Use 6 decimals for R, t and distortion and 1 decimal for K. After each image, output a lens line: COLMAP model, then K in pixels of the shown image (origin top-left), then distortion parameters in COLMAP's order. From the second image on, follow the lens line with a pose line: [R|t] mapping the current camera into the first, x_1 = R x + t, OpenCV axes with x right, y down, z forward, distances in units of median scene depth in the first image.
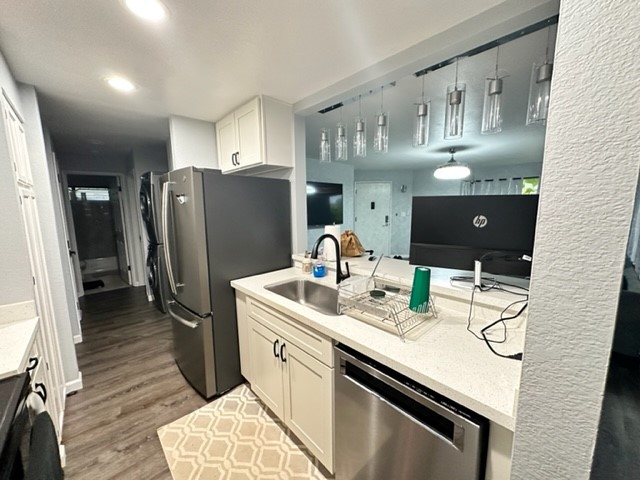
lens RADIAL K [[255.5, 0, 319.2], [0, 255.5, 237.9], [0, 0, 1]] dist [-0.001247, -0.000229]
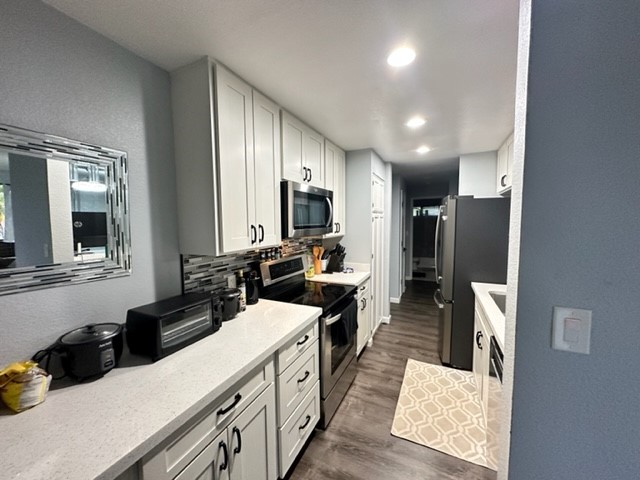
lens RADIAL K [[255.5, 0, 319.0], [0, 255.5, 238.4], [0, 0, 1]] dist [-0.001247, -0.000229]
pose [[0.368622, 0.073557, -0.926664, 0.540110], [-0.116128, 0.992699, 0.032604, -0.000873], [0.922297, 0.095593, 0.374473, -0.190473]]
